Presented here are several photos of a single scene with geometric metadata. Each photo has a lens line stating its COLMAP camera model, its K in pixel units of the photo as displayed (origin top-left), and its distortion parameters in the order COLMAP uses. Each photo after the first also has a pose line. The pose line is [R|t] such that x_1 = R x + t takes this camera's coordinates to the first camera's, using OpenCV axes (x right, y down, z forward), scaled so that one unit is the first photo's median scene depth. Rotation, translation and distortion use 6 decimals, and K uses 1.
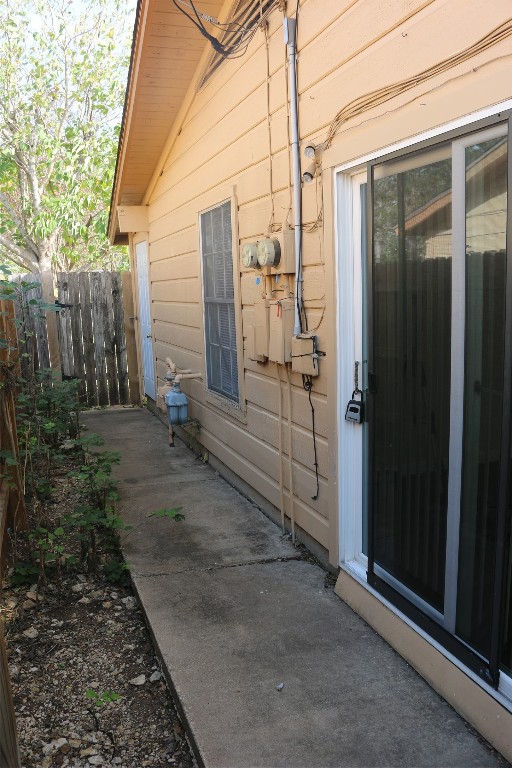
lens RADIAL K [[646.8, 0, 256.9], [0, 646.8, 383.8], [0, 0, 1]] dist [-0.099207, 0.080301]
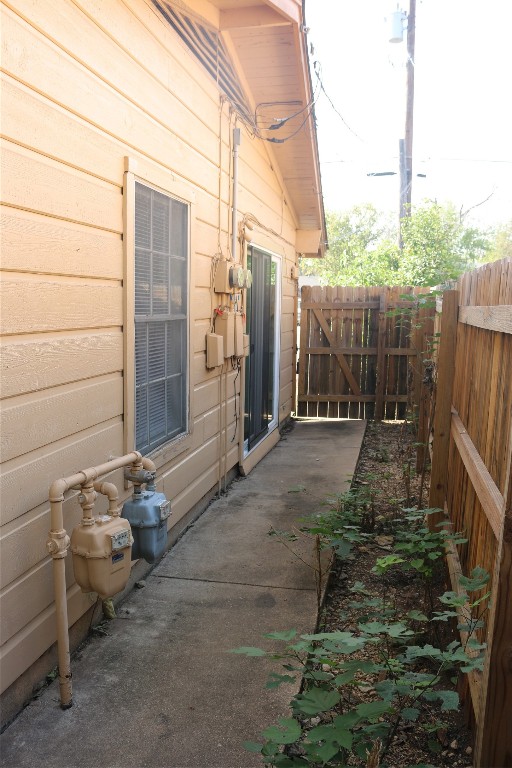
lens RADIAL K [[646.8, 0, 256.0], [0, 646.8, 386.0], [0, 0, 1]] dist [-0.099207, 0.080301]
pose [[-0.849959, -0.048327, 0.524628, -0.576066], [0.089149, 0.968232, 0.233622, -0.229684], [-0.519251, 0.245340, -0.818649, 1.663770]]
